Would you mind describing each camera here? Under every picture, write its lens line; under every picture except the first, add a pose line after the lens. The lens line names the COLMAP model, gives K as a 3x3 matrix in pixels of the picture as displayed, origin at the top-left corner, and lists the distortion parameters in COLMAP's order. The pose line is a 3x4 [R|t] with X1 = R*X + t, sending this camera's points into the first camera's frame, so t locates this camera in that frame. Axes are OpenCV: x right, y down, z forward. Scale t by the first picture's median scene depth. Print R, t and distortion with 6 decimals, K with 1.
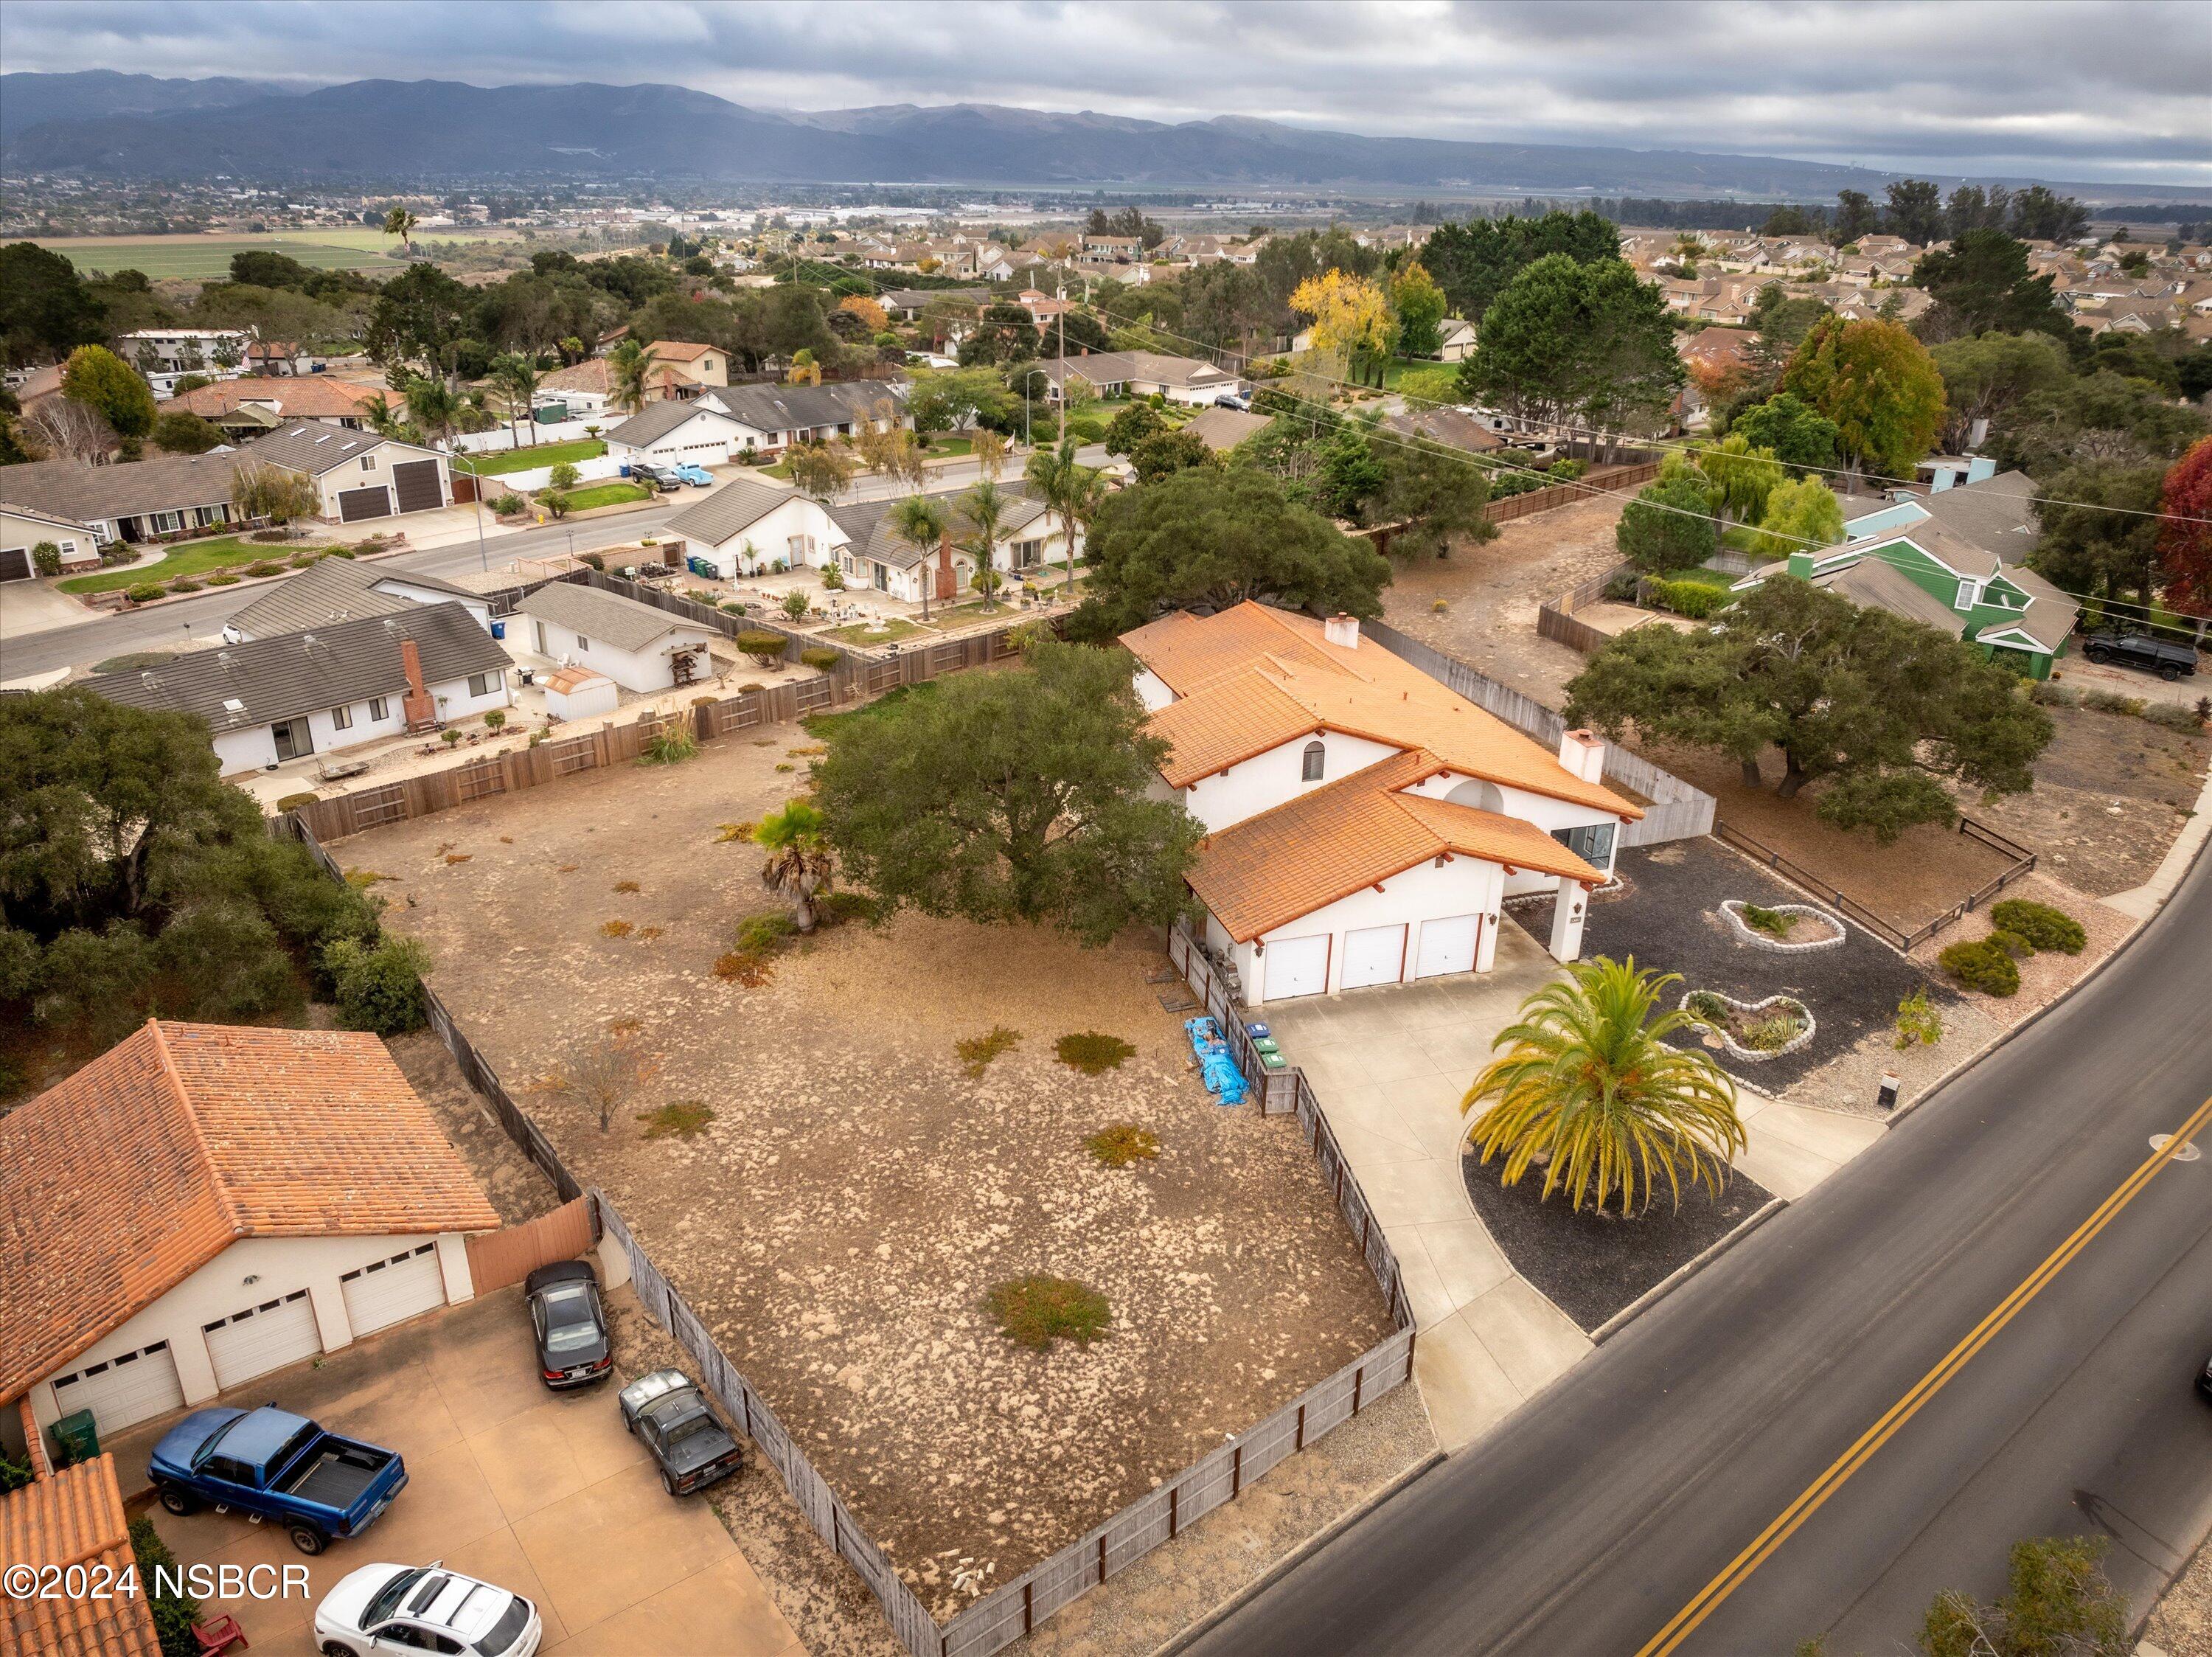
lens RADIAL K [[1566.4, 0, 1104.4], [0, 1566.4, 832.2], [0, 0, 1]] dist [-0.027615, 0.014535]
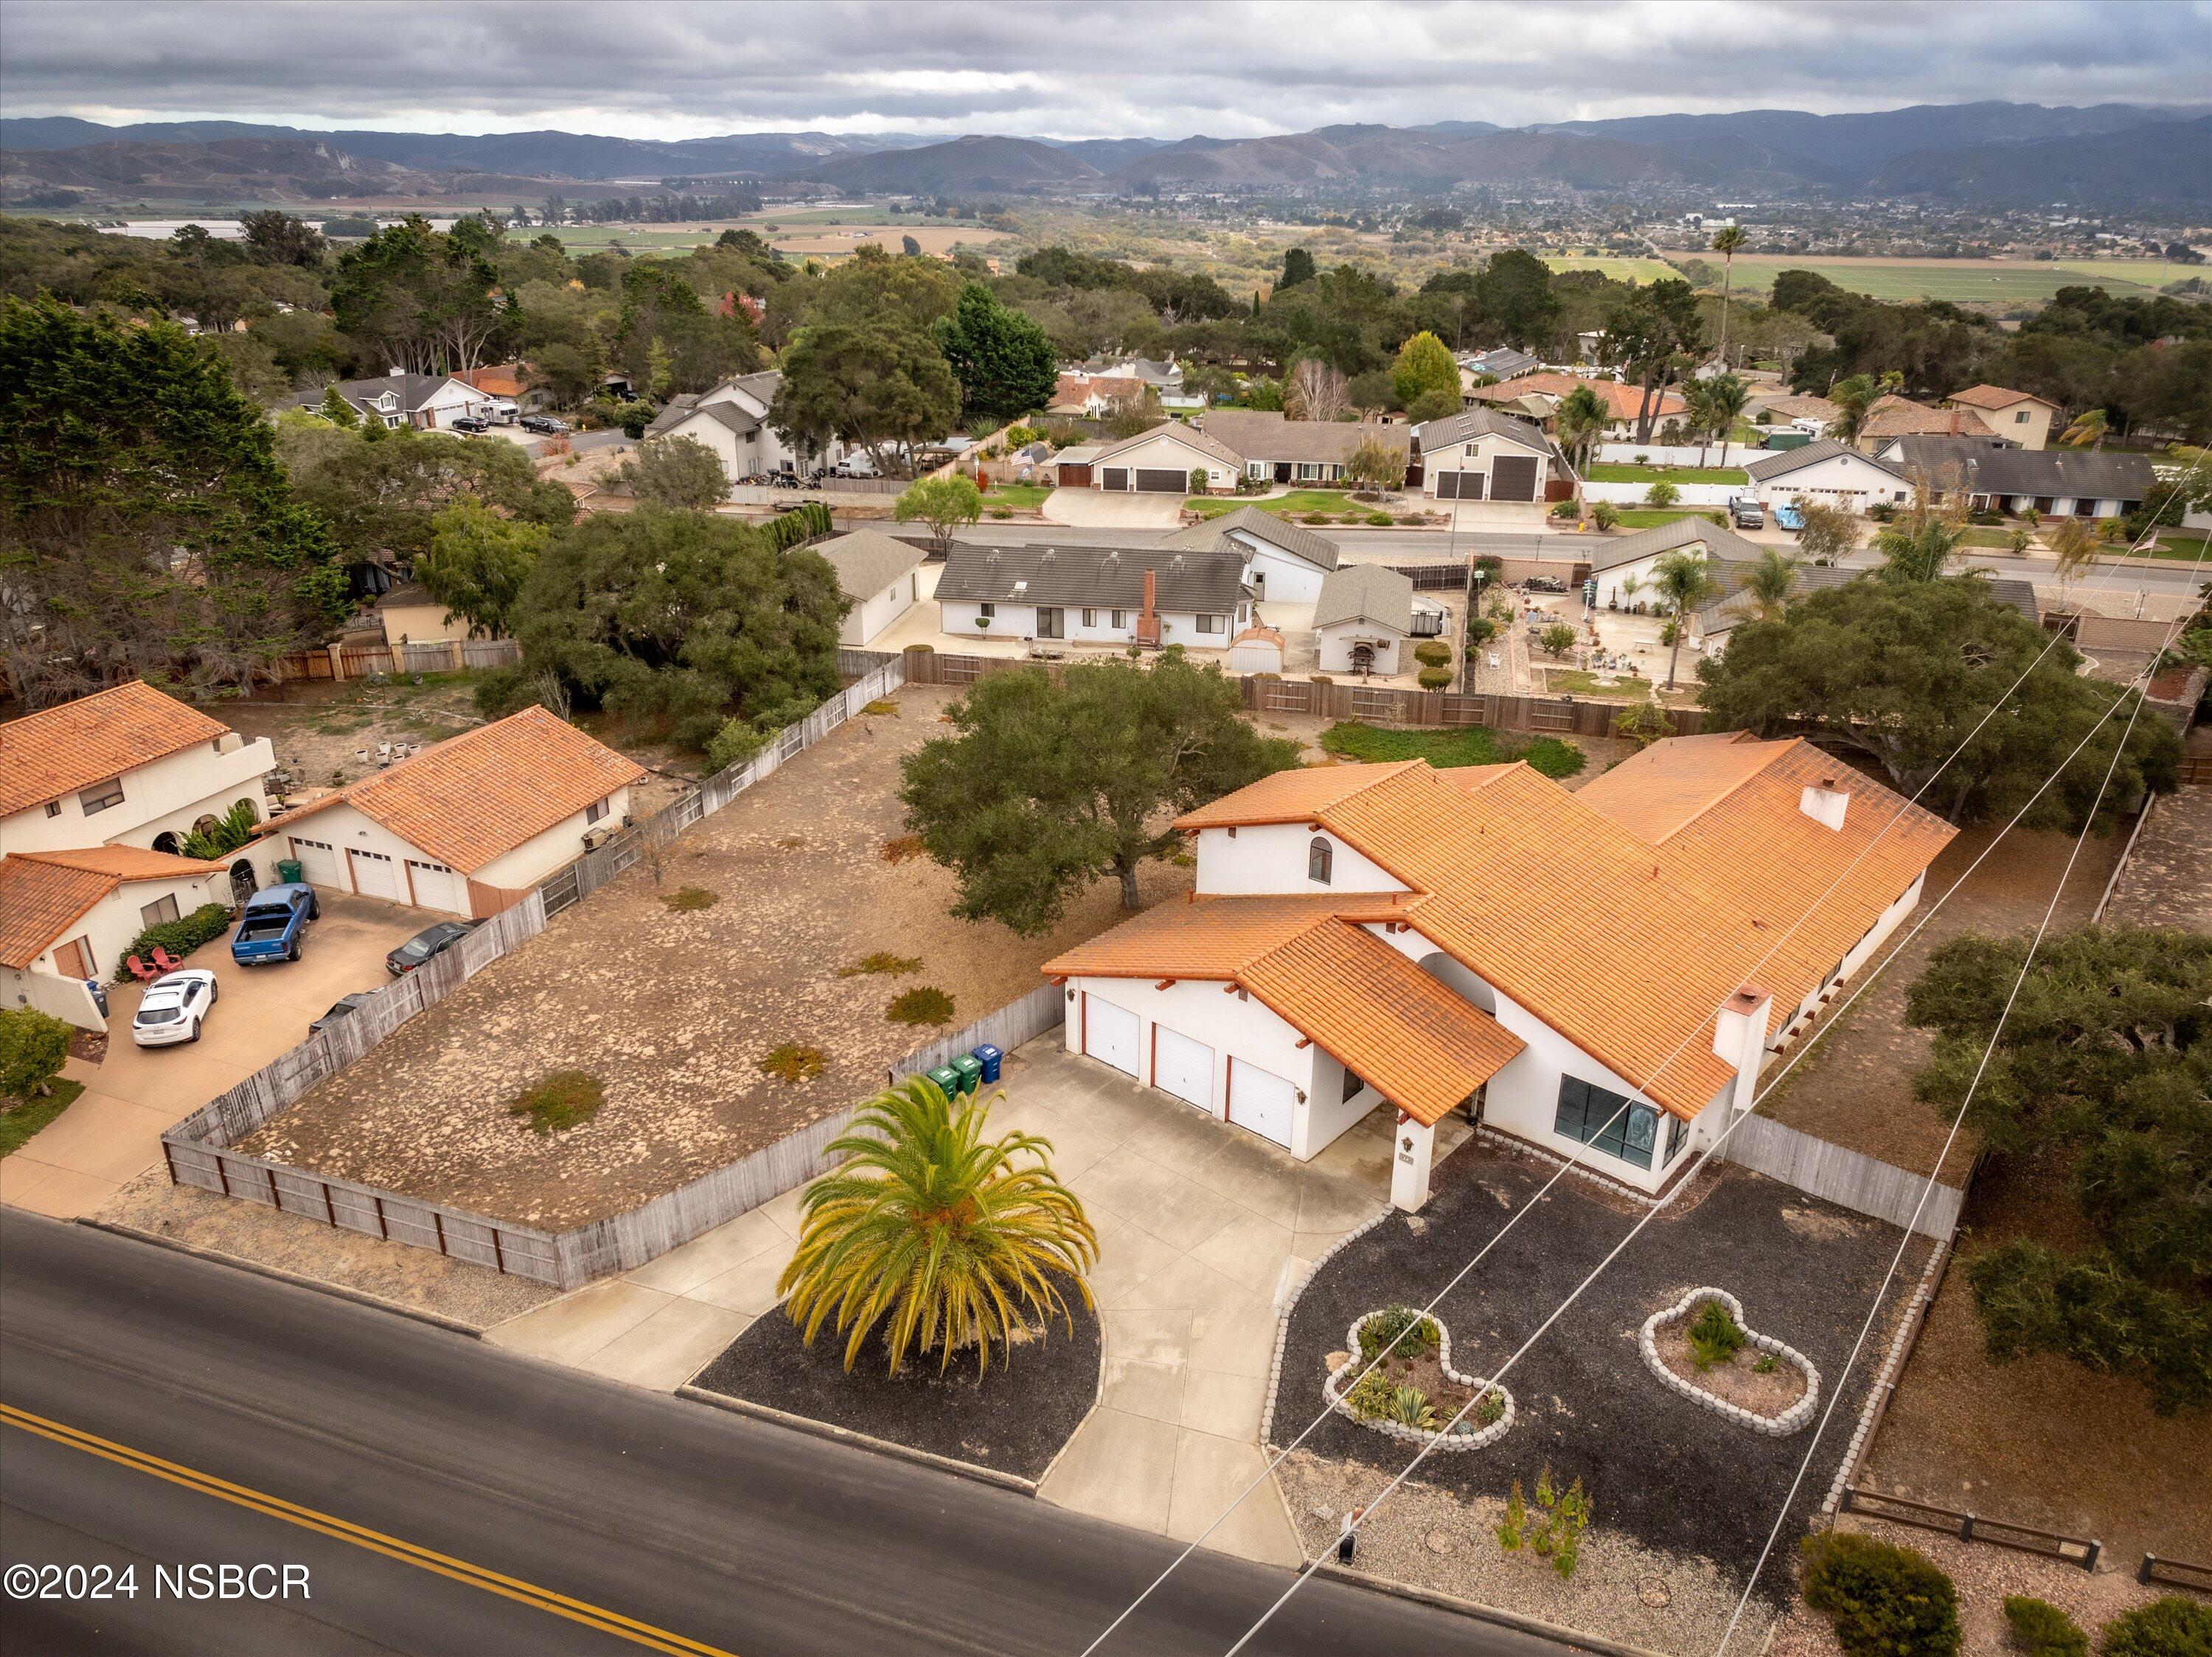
lens RADIAL K [[1566.4, 0, 1103.5], [0, 1566.4, 828.8], [0, 0, 1]] dist [-0.027615, 0.014535]
pose [[0.515469, 0.322377, -0.793955, 0.456155], [-0.335997, 0.928377, 0.158814, -0.095945], [0.788288, 0.184903, 0.586867, 0.243049]]
